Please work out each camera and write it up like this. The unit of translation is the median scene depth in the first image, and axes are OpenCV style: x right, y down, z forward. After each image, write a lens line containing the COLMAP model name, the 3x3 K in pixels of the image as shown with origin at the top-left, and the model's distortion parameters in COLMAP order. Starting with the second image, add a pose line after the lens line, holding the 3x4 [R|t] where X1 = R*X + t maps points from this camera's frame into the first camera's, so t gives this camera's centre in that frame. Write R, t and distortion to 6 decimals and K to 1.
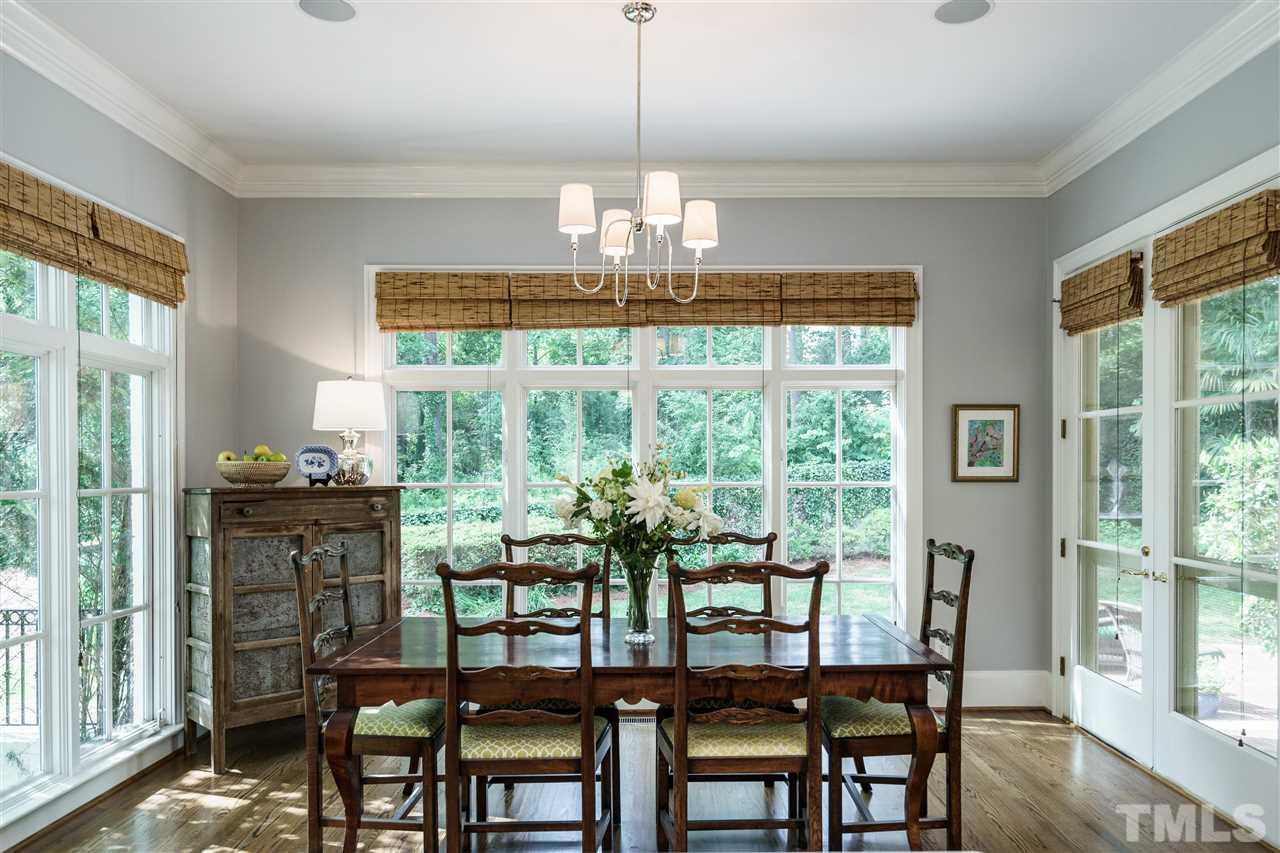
lens RADIAL K [[902.9, 0, 642.3], [0, 902.9, 471.4], [0, 0, 1]] dist [0.003819, 0.000190]
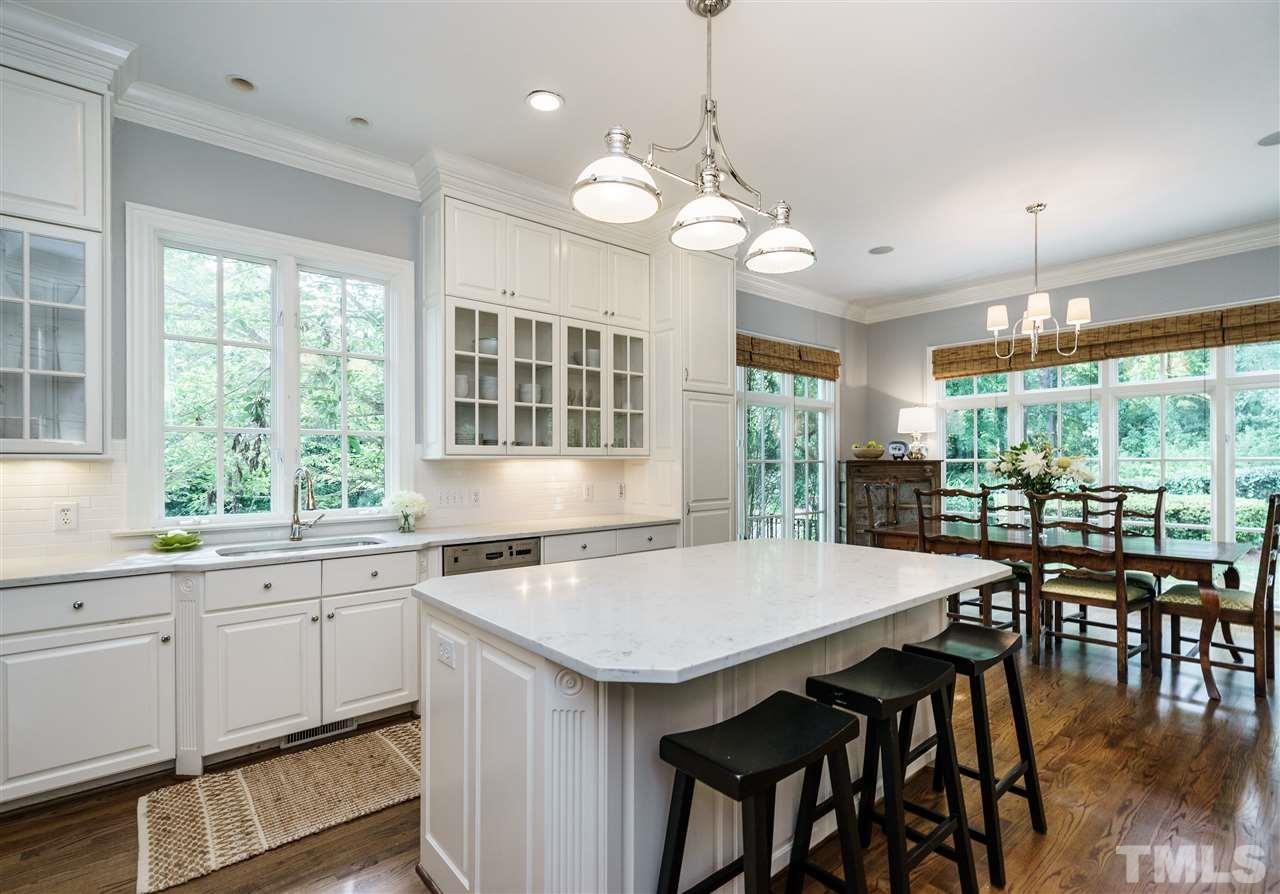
lens RADIAL K [[596.7, 0, 641.6], [0, 596.7, 466.8], [0, 0, 1]] dist [-0.000224, -0.000053]
pose [[0.640113, 0.005463, -0.768262, 0.324273], [-0.001785, 0.999983, 0.005623, 0.026019], [0.768279, -0.002228, 0.640111, -0.334855]]
